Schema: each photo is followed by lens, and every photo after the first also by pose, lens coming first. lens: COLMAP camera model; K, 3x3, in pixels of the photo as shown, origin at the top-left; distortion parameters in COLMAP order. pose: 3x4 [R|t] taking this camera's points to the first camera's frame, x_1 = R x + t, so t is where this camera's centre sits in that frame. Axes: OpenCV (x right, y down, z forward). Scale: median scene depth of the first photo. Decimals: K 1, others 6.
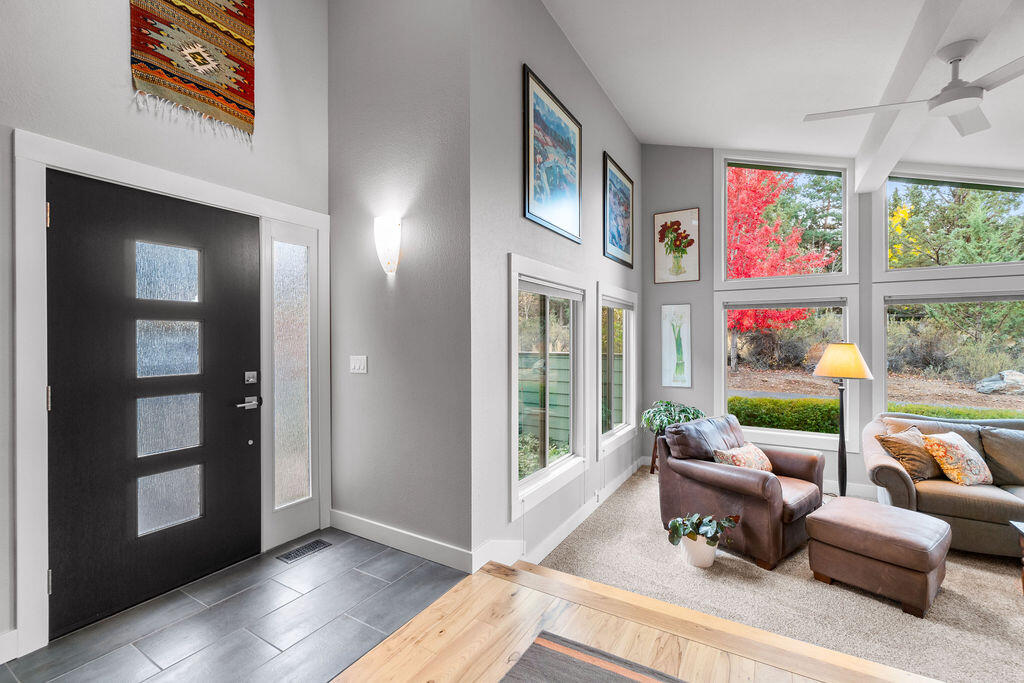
lens RADIAL K [[441.7, 0, 508.9], [0, 441.7, 338.4], [0, 0, 1]] dist [-0.001115, 0.000050]
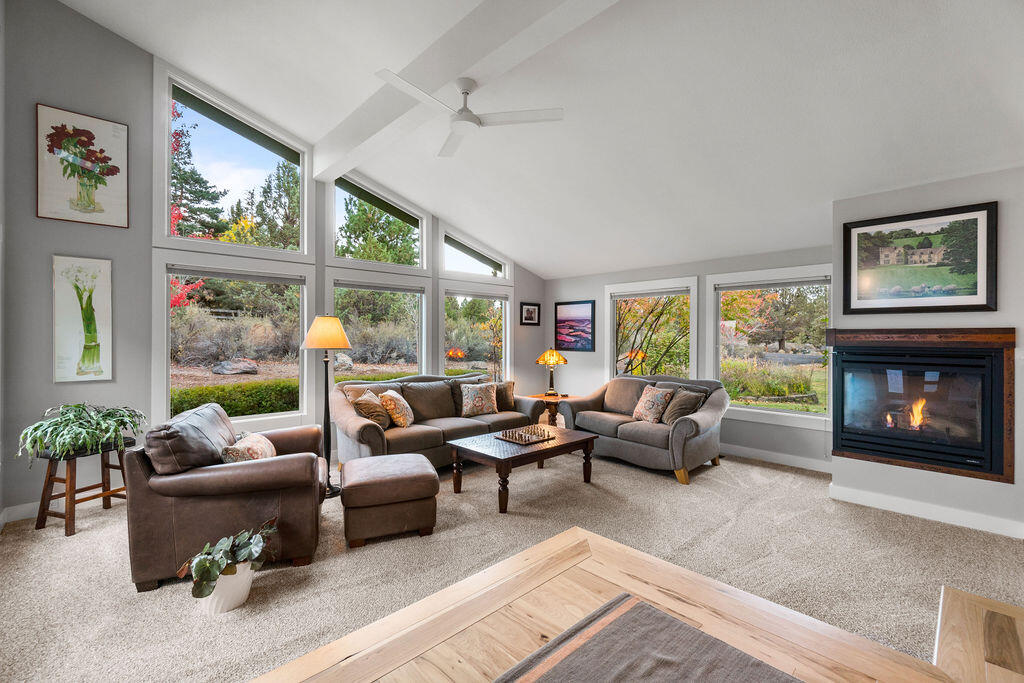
lens RADIAL K [[441.7, 0, 508.9], [0, 441.7, 338.4], [0, 0, 1]] dist [-0.001115, 0.000050]
pose [[0.262773, 0.003680, 0.964851, -0.133837], [-0.006247, 0.999978, -0.002113, 0.063522], [-0.964837, -0.005472, 0.262791, 0.329856]]
